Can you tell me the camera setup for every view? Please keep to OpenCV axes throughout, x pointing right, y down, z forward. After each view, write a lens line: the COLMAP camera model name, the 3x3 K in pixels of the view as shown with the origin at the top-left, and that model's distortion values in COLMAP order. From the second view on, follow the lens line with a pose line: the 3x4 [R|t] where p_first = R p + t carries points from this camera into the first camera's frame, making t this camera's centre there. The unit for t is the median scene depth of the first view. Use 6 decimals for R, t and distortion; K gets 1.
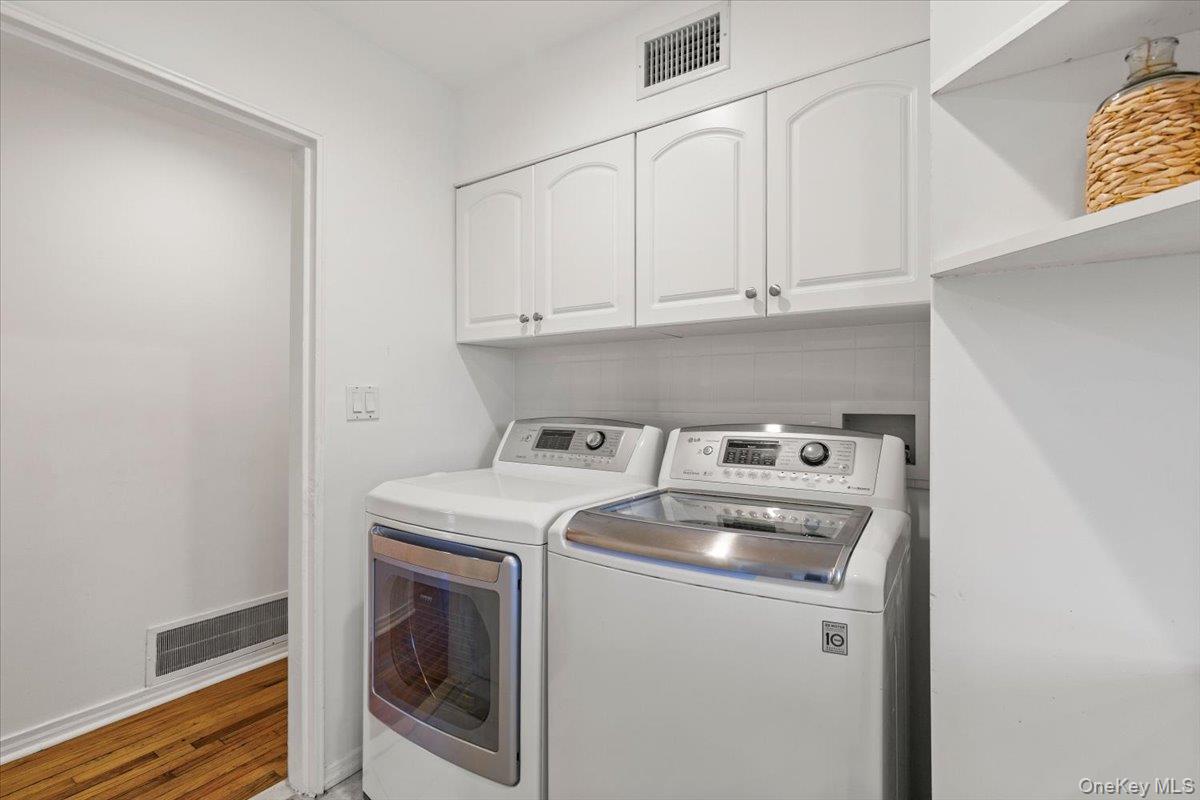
lens RADIAL K [[539.7, 0, 603.5], [0, 539.7, 399.6], [0, 0, 1]] dist [0.014299, -0.000338]
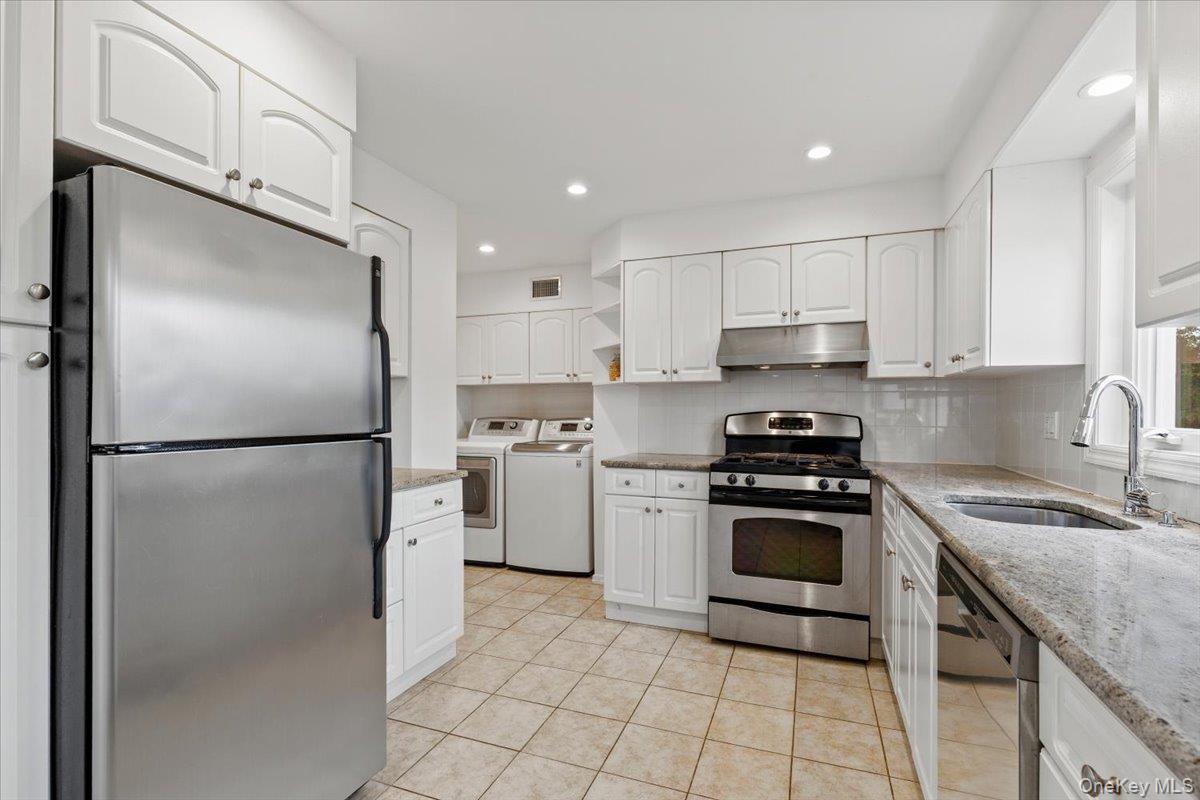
lens RADIAL K [[539.7, 0, 601.7], [0, 539.7, 406.8], [0, 0, 1]] dist [0.014299, -0.000338]
pose [[0.974608, -0.004707, 0.223869, -0.193571], [0.004807, 0.999988, 0.000098, -0.012768], [-0.223867, 0.000981, 0.974619, -1.722448]]
